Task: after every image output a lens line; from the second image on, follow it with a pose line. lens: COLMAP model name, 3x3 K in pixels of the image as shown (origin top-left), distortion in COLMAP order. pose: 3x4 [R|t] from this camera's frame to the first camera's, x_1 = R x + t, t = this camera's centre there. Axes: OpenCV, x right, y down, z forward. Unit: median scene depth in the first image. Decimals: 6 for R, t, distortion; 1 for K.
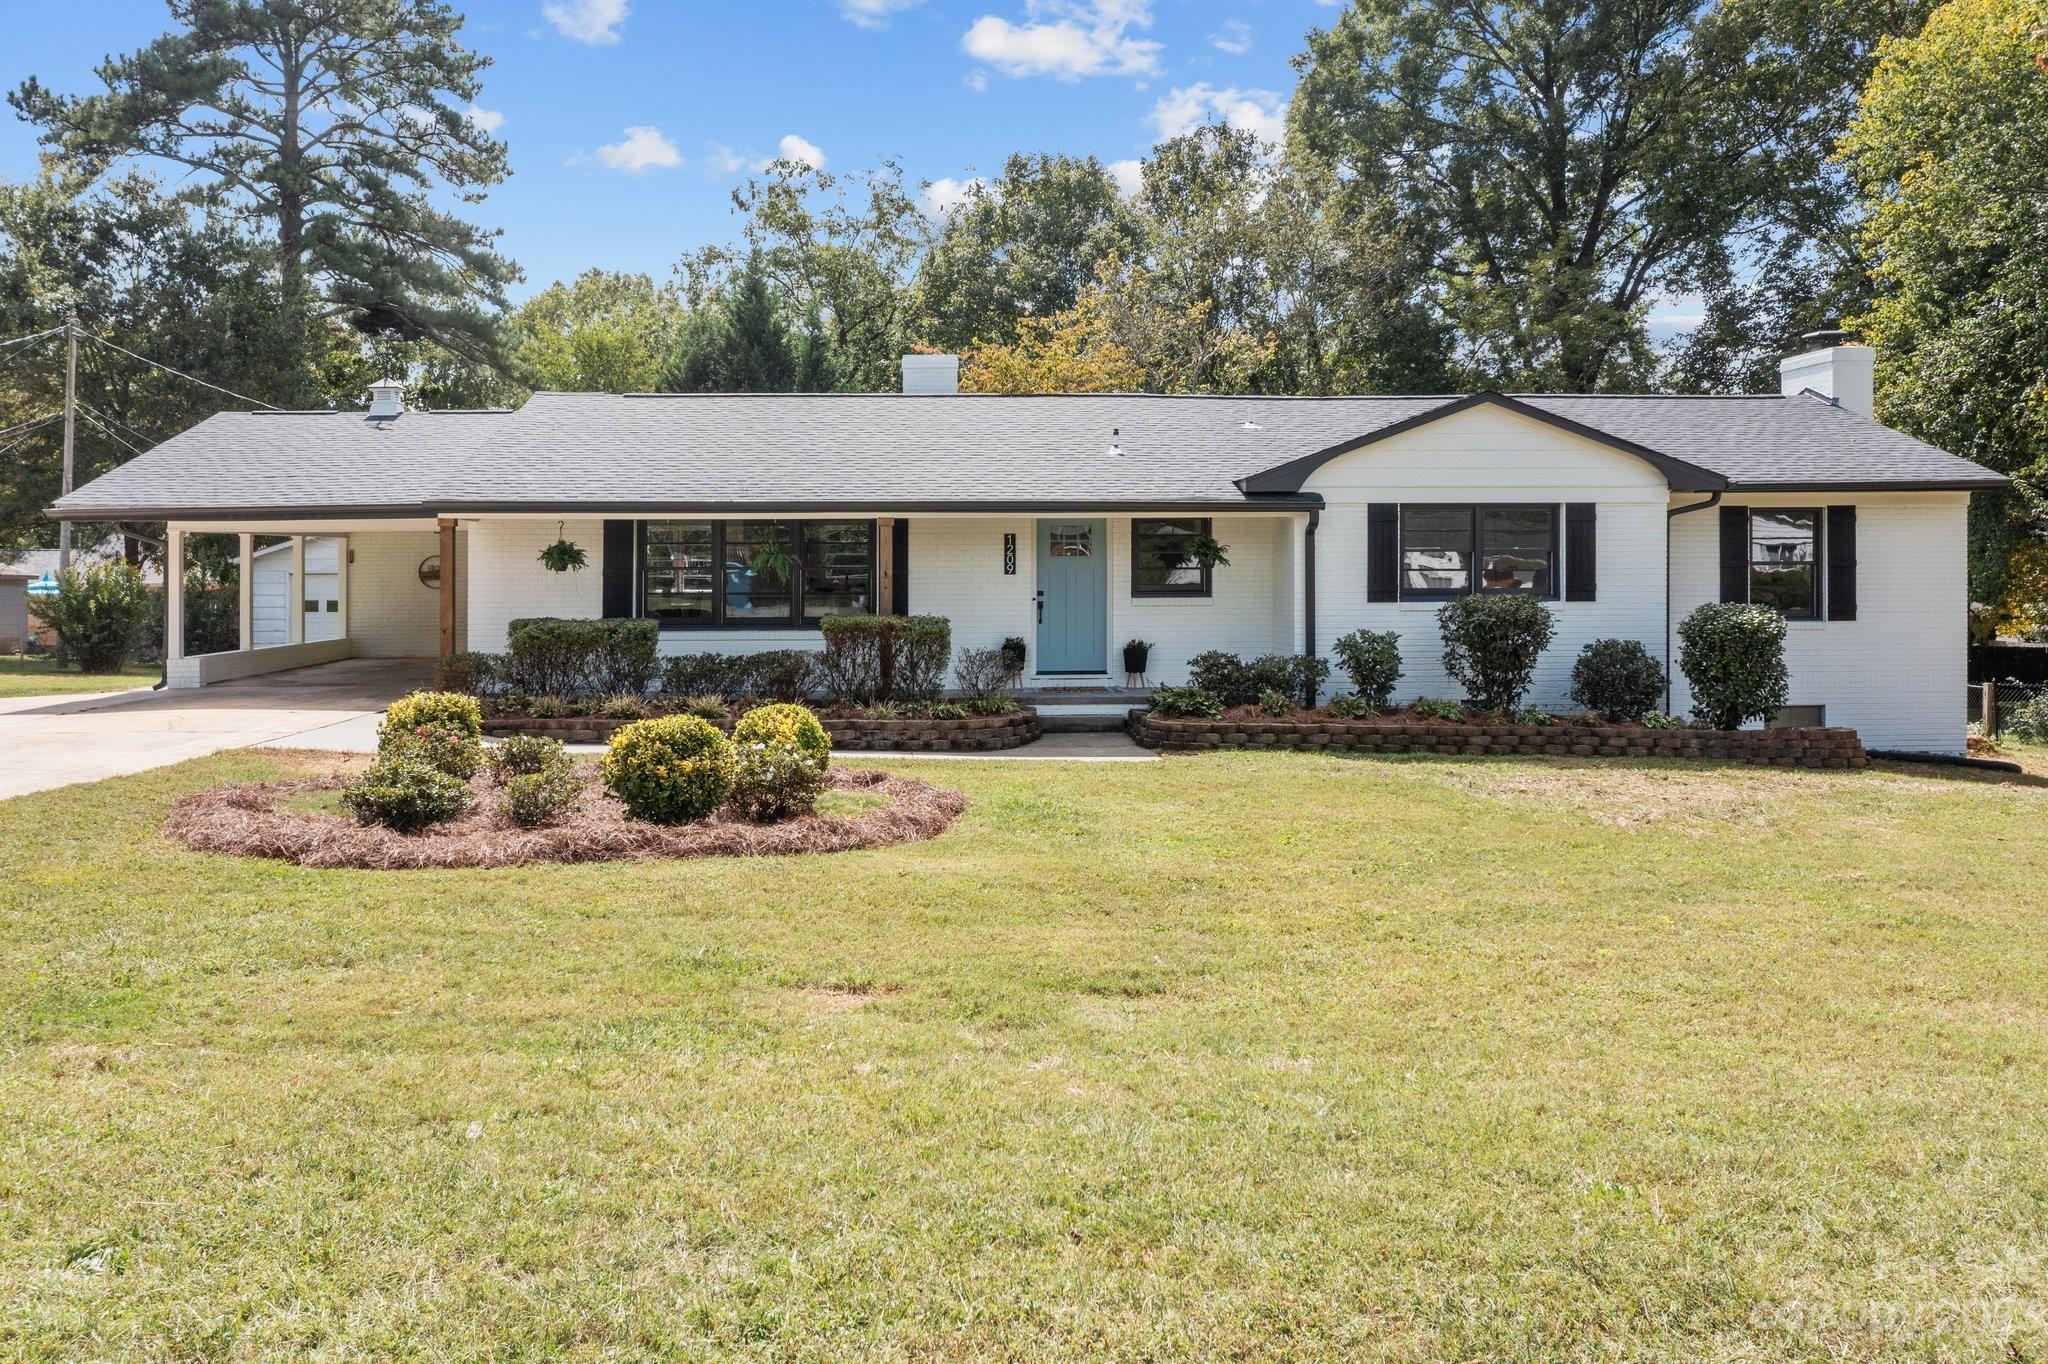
lens RADIAL K [[1645.2, 0, 1025.9], [0, 1645.2, 560.2], [0, 0, 1]] dist [0.003170, 0.006304]
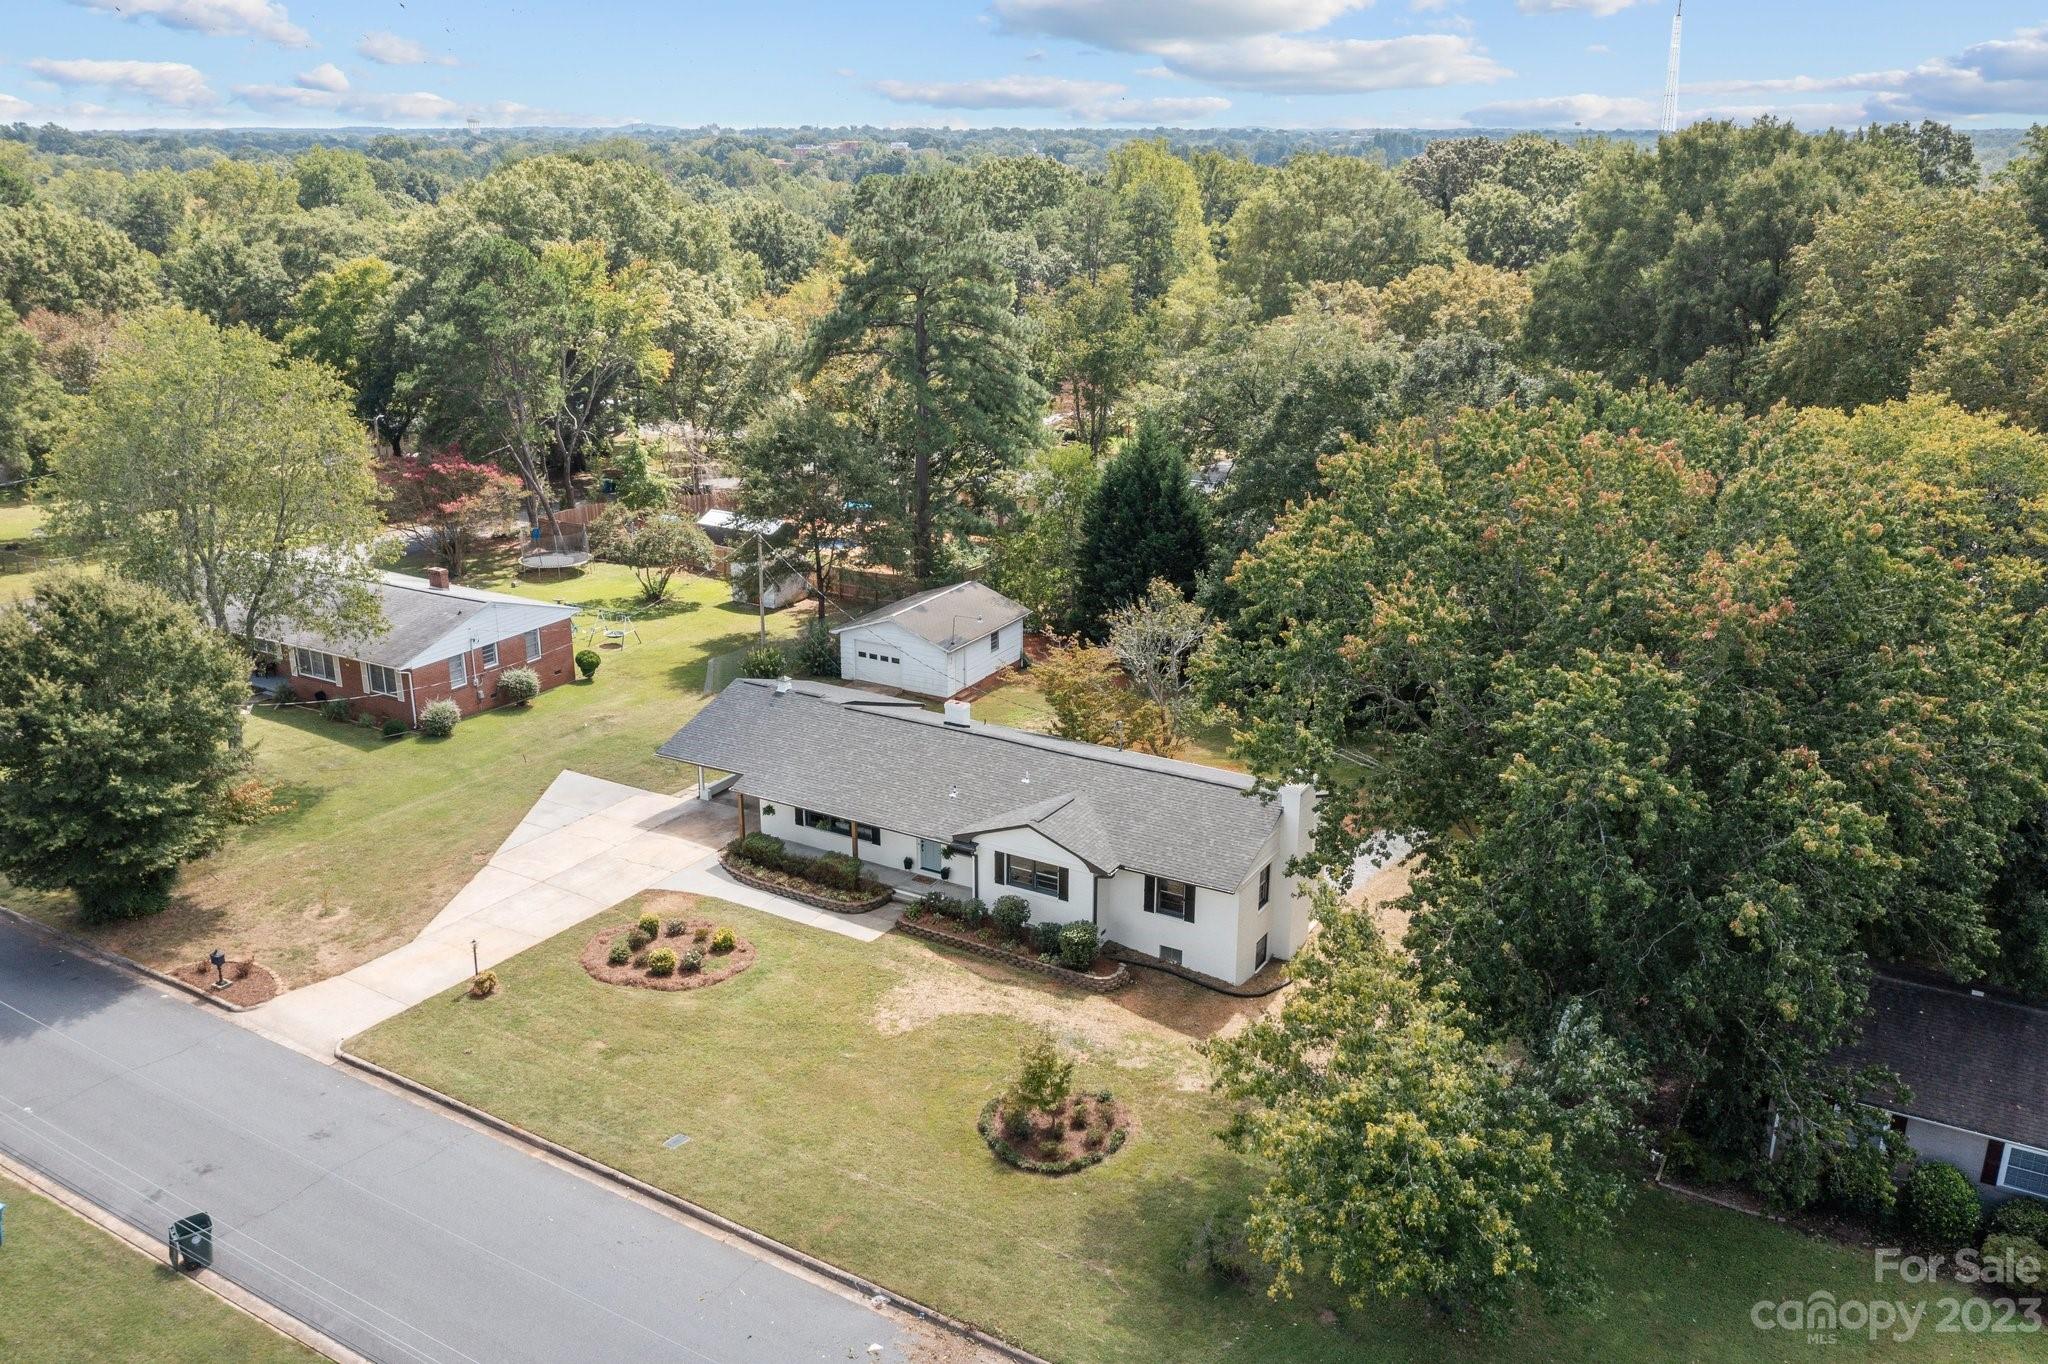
lens RADIAL K [[1641.6, 0, 1024.0], [0, 1641.6, 682.0], [0, 0, 1]] dist [0.000732, 0.006237]
pose [[0.831451, 0.181948, -0.524960, 1.306857], [-0.006602, 0.948026, 0.318125, -0.938277], [0.555558, -0.261040, 0.789439, -0.857216]]
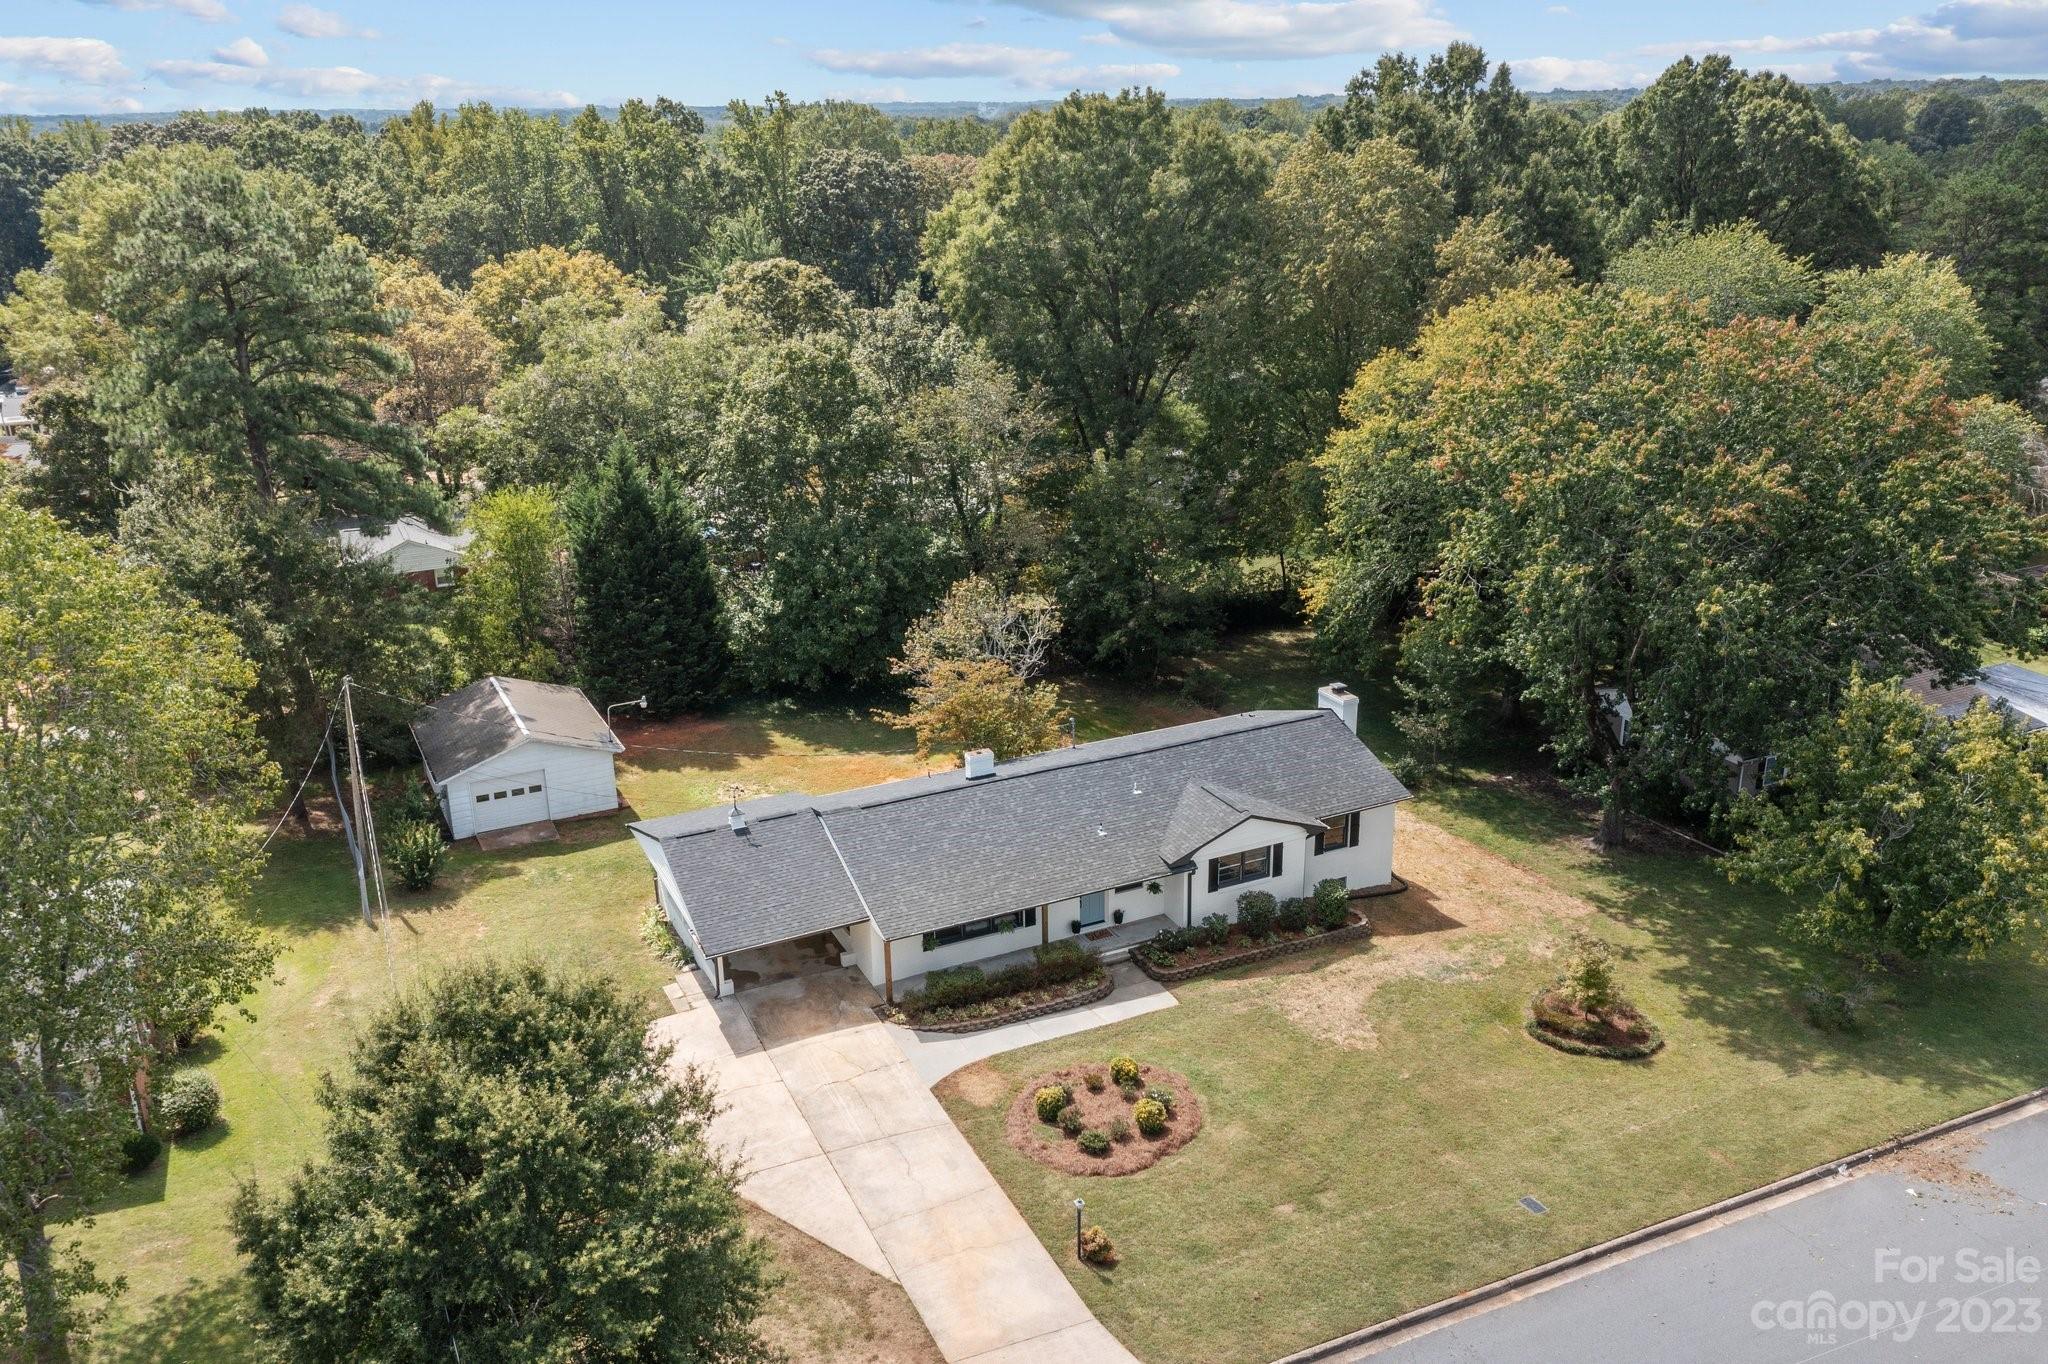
lens RADIAL K [[1618.3, 0, 1020.6], [0, 1618.3, 681.8], [0, 0, 1]] dist [0.002062, 0.006184]
pose [[0.926855, -0.132712, 0.351179, -0.750141], [0.009103, 0.943102, 0.332378, -0.926432], [-0.375309, -0.304869, 0.875328, -0.849146]]
